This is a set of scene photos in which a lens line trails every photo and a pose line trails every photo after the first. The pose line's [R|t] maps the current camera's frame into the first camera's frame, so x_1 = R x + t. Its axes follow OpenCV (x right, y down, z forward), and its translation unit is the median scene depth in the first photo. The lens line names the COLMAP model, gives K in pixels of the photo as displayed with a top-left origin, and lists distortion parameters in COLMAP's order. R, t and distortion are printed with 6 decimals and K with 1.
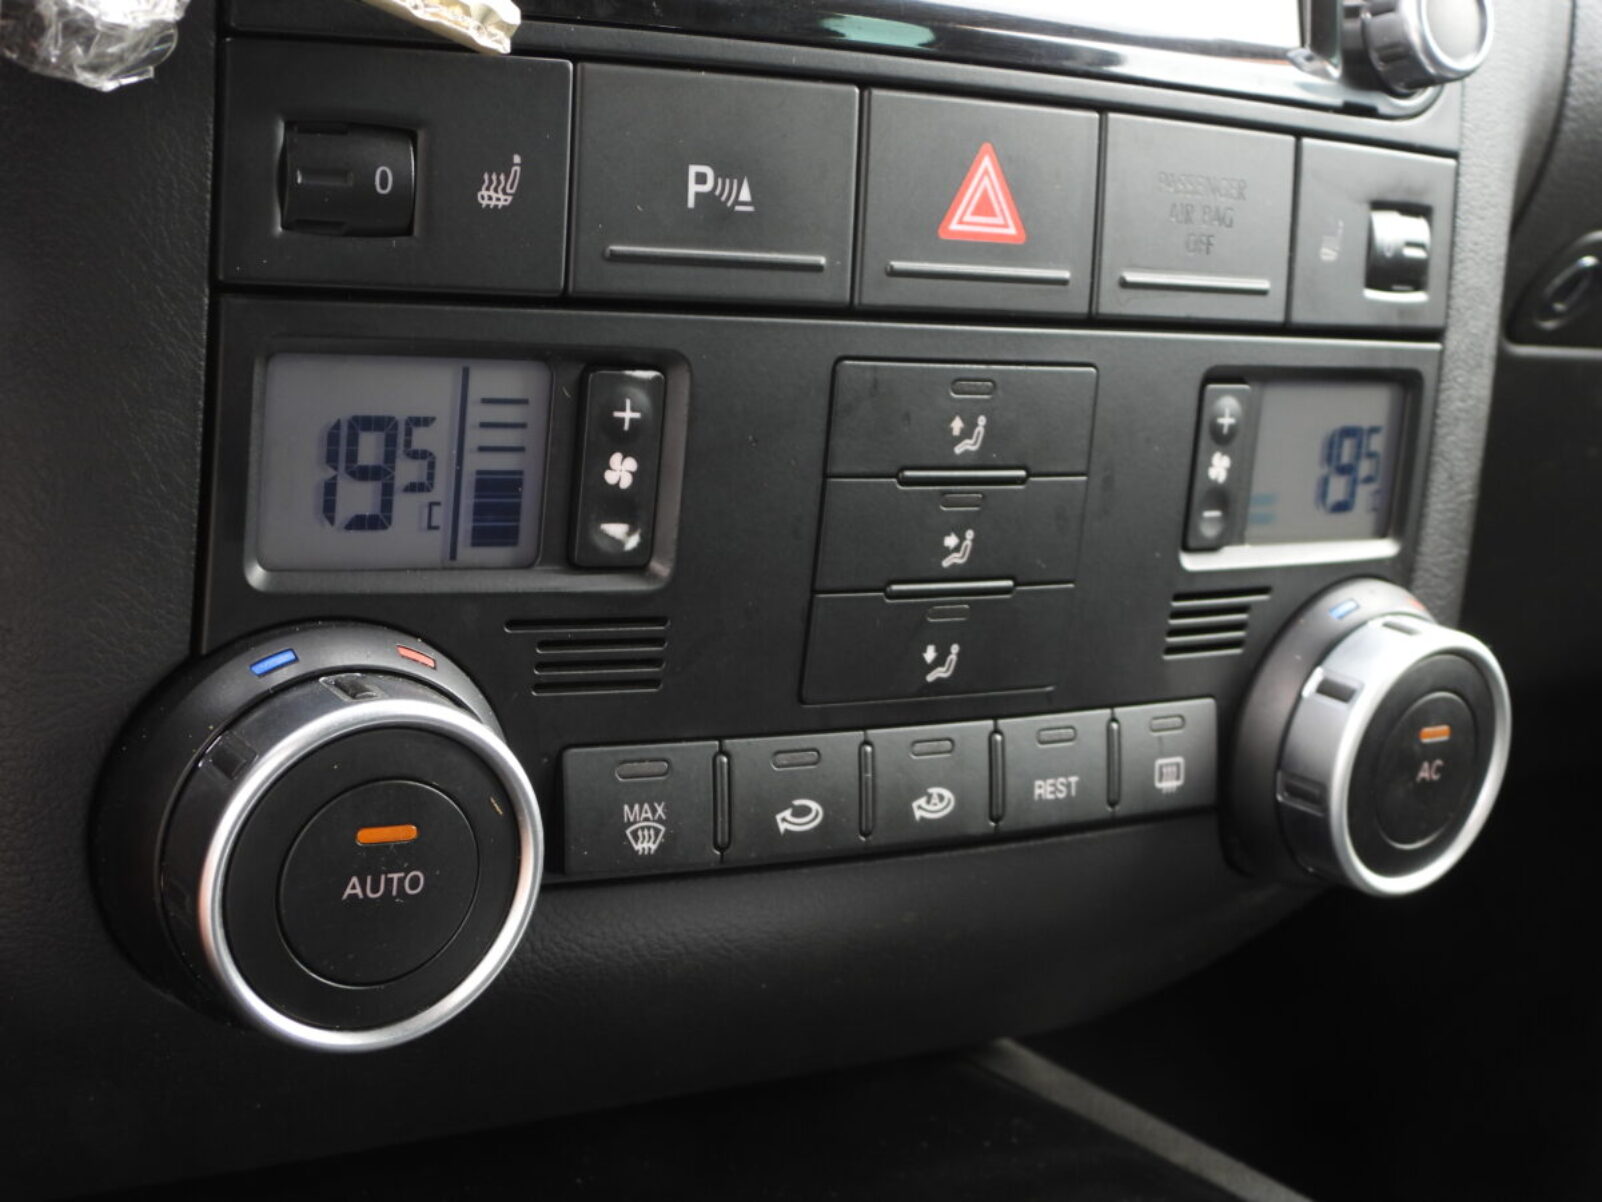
lens RADIAL K [[2591.2, 0, 801.0], [0, 2591.2, 601.0], [0, 0, 1]] dist [-0.082178, -0.077023]
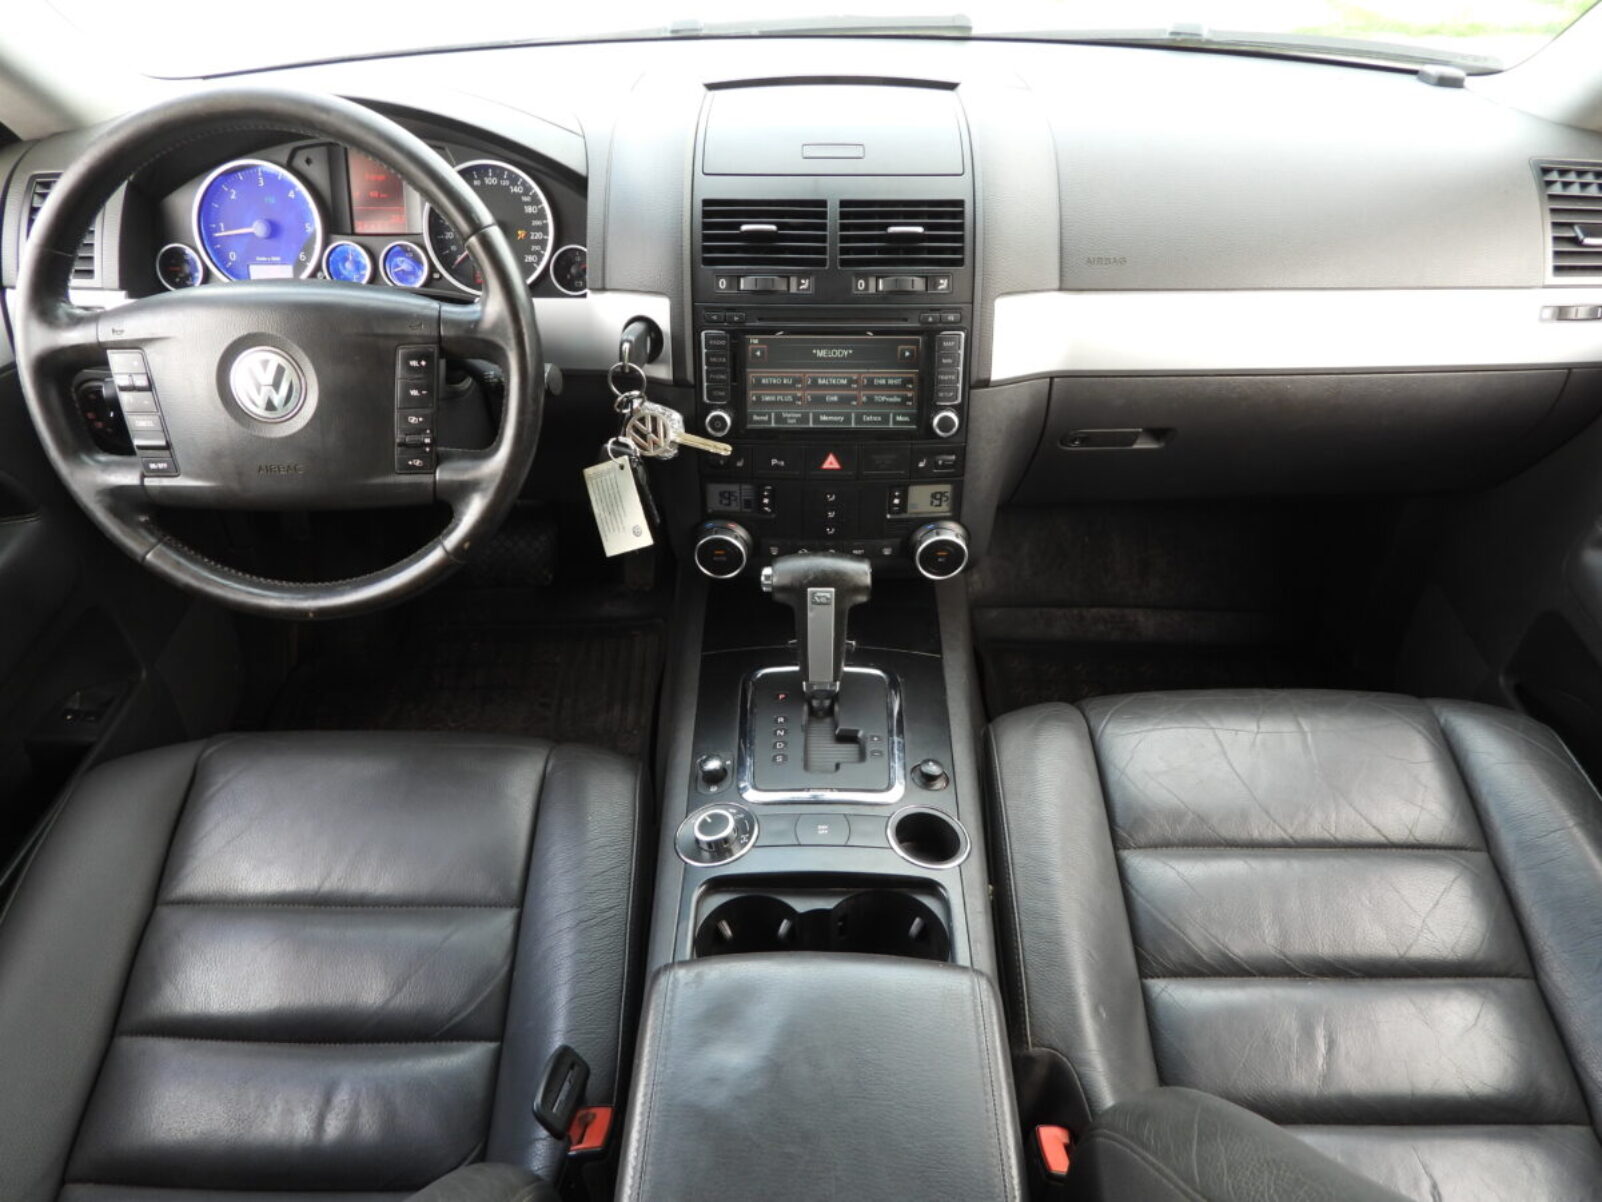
lens RADIAL K [[1148.0, 0, 801.0], [0, 1148.0, 601.0], [0, 0, 1]] dist [-0.015319, 0.005868]
pose [[0.800621, 0.263741, -0.538003, 1.613191], [-0.034761, 0.916845, 0.397728, -0.966758], [0.598162, -0.299728, 0.743213, -1.156754]]
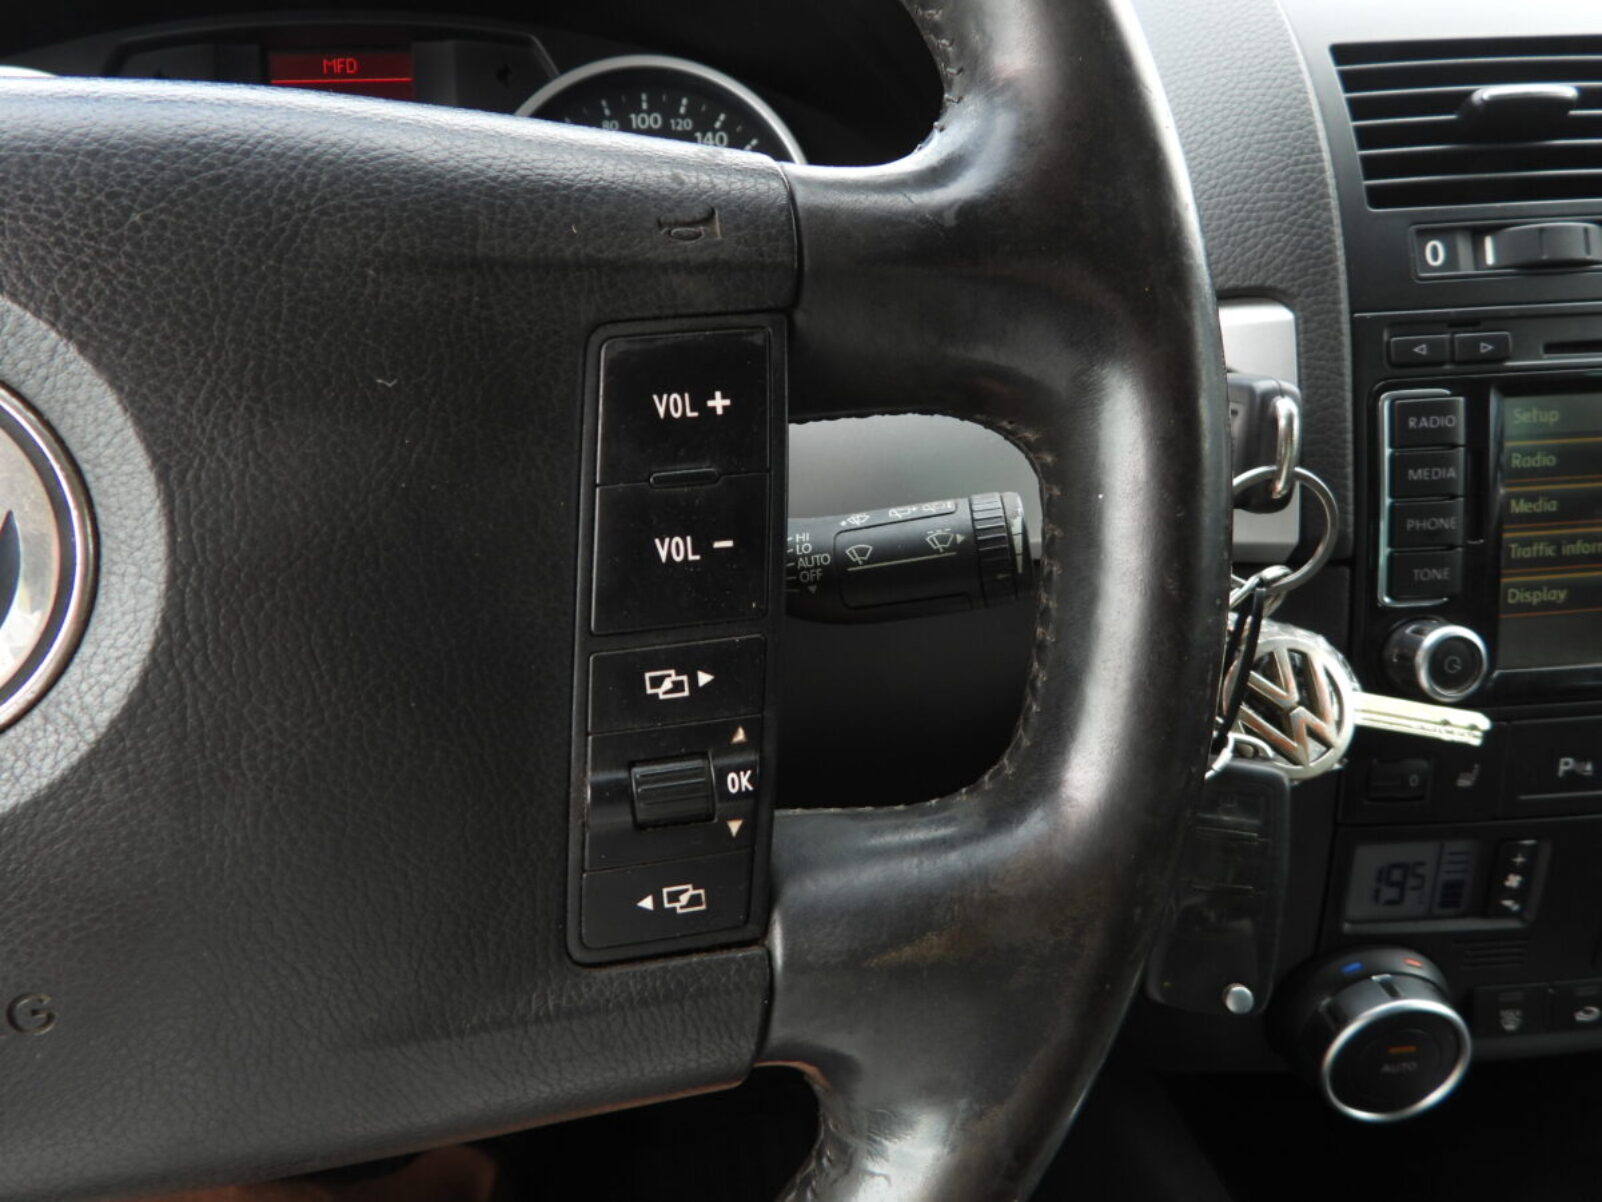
lens RADIAL K [[1148.0, 0, 801.0], [0, 1148.0, 601.0], [0, 0, 1]] dist [-0.015319, 0.005868]
pose [[0.873479, 0.048344, -0.484456, -0.141834], [0.016142, 0.991635, 0.128060, -0.429474], [0.486595, -0.119678, 0.865392, -0.130280]]
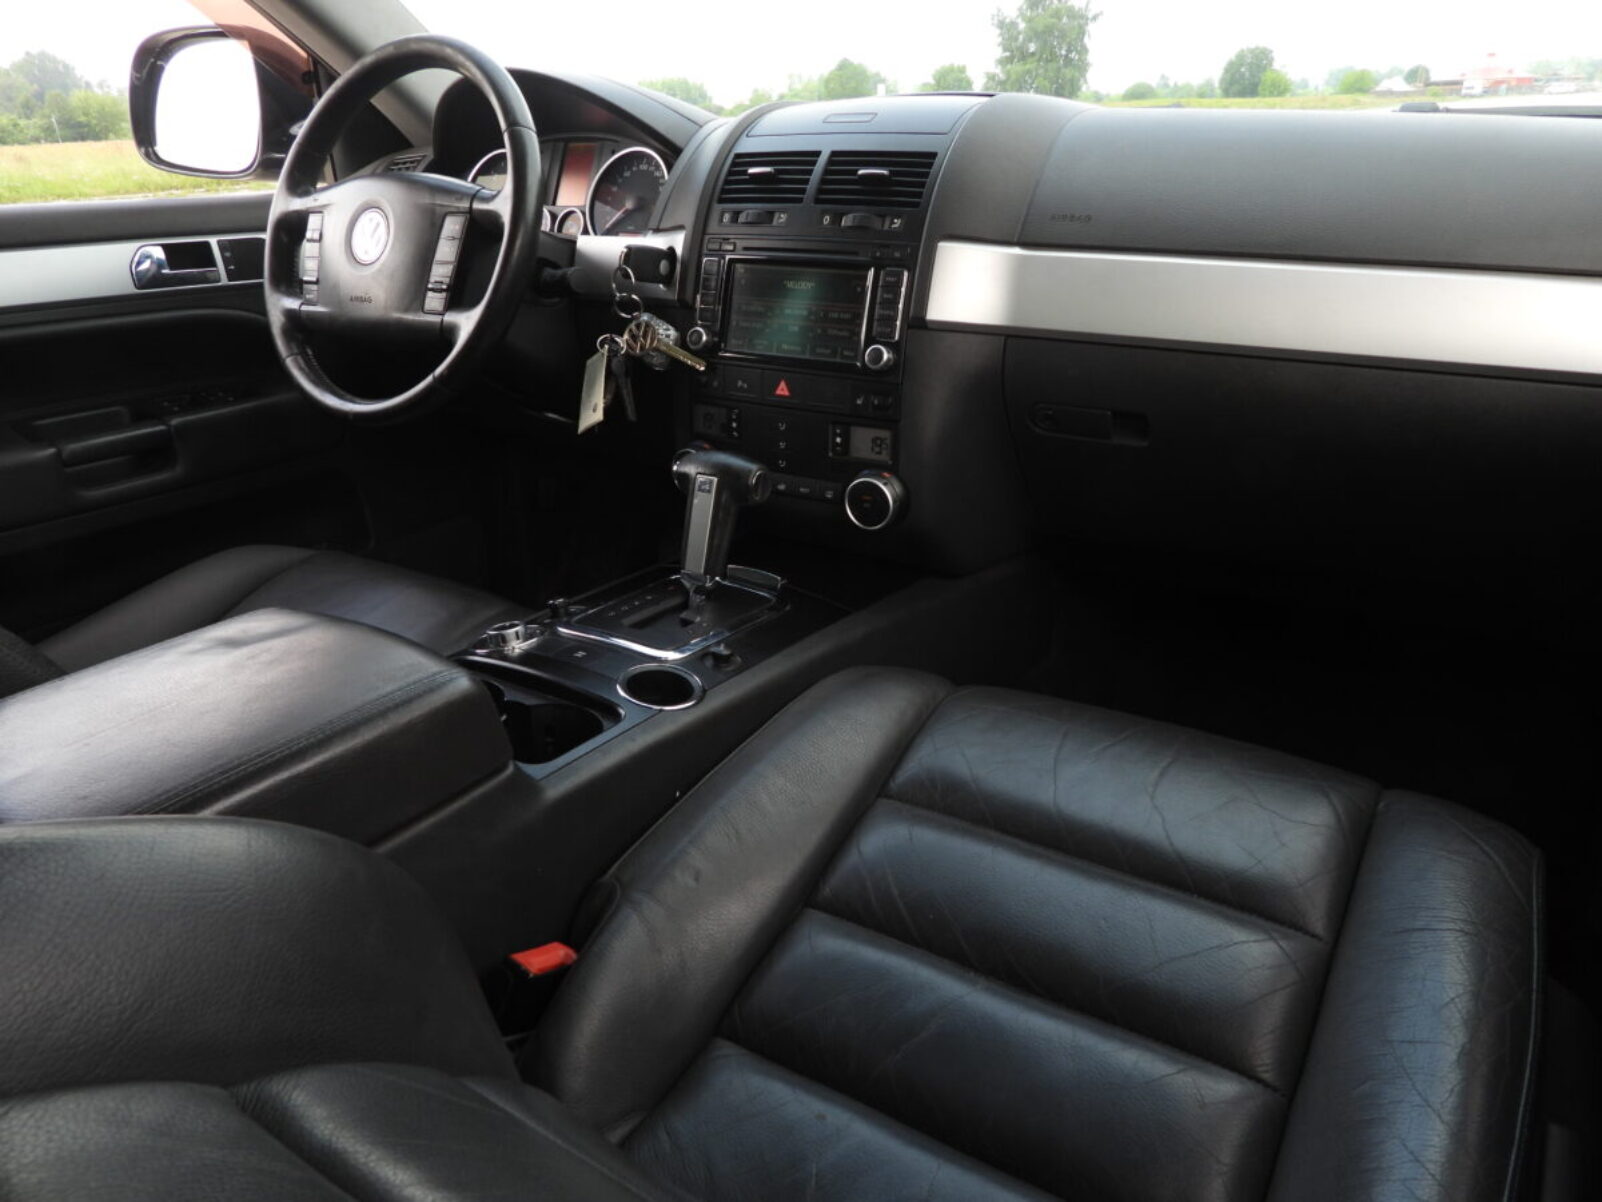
lens RADIAL K [[1148.0, 0, 801.0], [0, 1148.0, 601.0], [0, 0, 1]] dist [-0.015319, 0.005868]
pose [[0.354344, 0.237732, -0.904391, 2.884102], [-0.148142, 0.969202, 0.196726, -0.223867], [0.923306, 0.064270, 0.378649, 0.034120]]
